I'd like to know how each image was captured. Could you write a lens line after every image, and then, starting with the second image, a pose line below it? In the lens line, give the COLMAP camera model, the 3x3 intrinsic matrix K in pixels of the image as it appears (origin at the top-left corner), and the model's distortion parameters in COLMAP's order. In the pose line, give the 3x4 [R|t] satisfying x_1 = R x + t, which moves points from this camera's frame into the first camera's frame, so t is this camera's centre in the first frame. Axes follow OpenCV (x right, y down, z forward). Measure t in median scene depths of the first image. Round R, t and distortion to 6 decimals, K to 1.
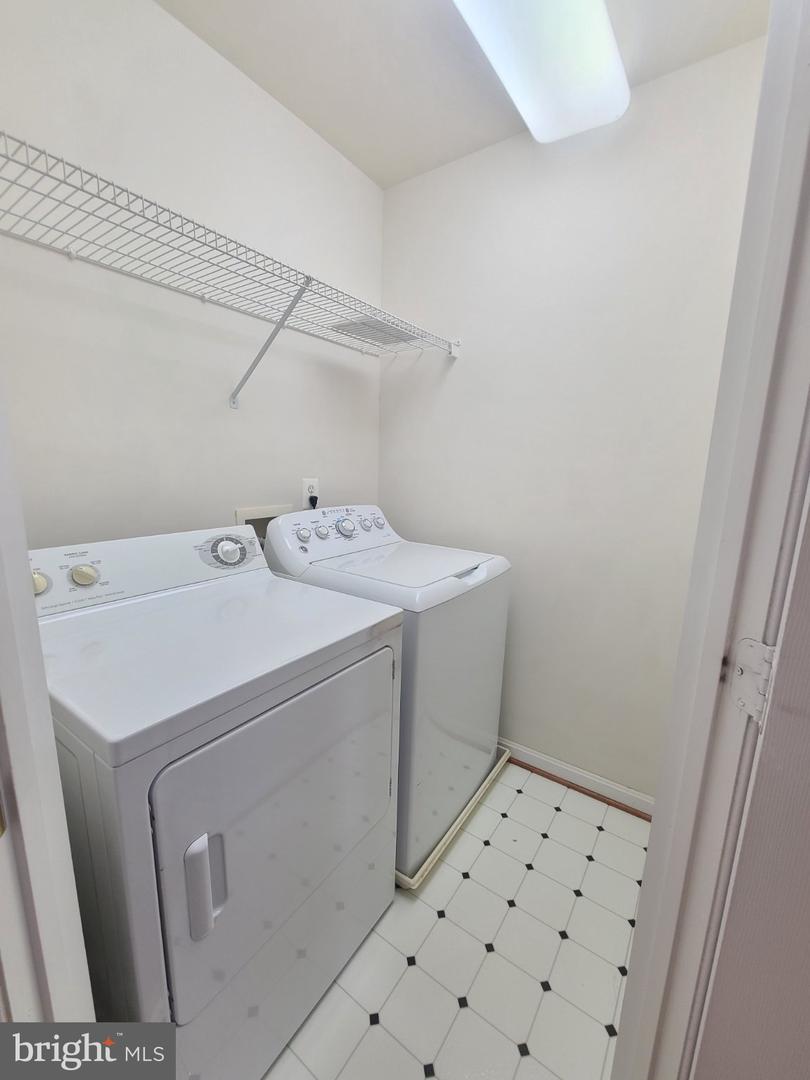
lens RADIAL K [[442.8, 0, 403.5], [0, 442.8, 549.6], [0, 0, 1]] dist [-0.001940, -0.000756]
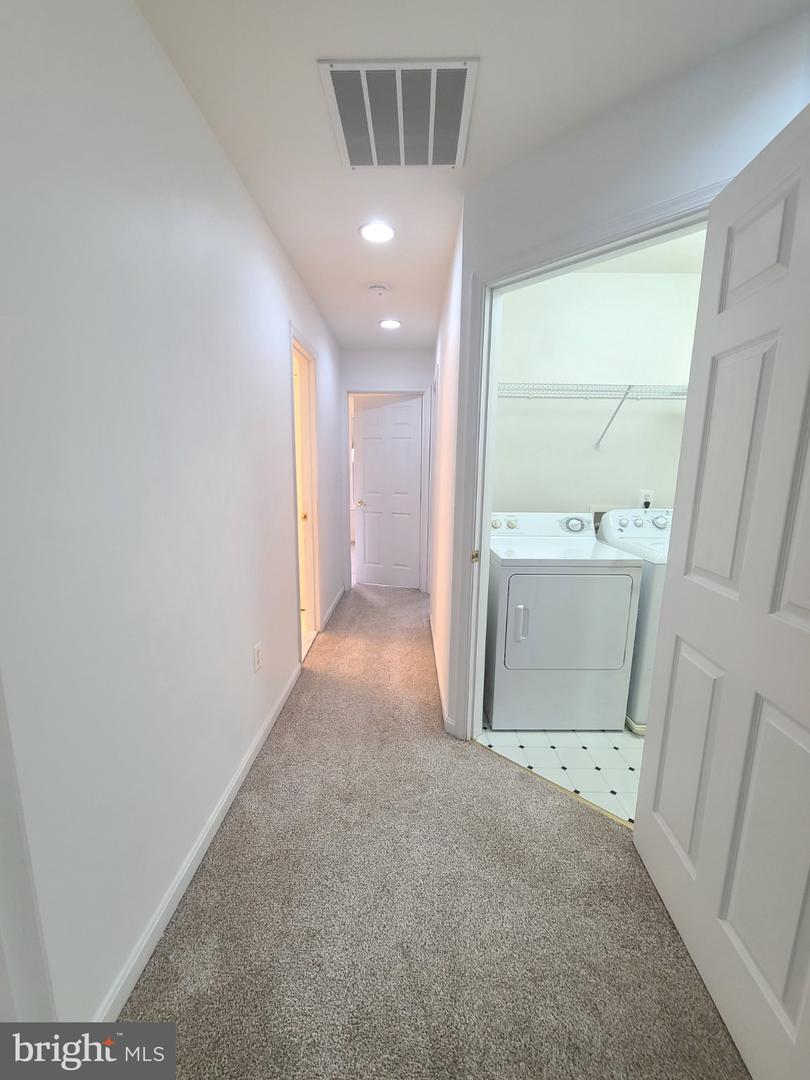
lens RADIAL K [[442.8, 0, 400.8], [0, 442.8, 544.9], [0, 0, 1]] dist [-0.001940, -0.000756]
pose [[0.574916, 0.123373, -0.808857, 0.706702], [-0.153241, 0.987310, 0.041672, 0.118533], [0.803734, 0.099992, 0.586526, -0.716184]]
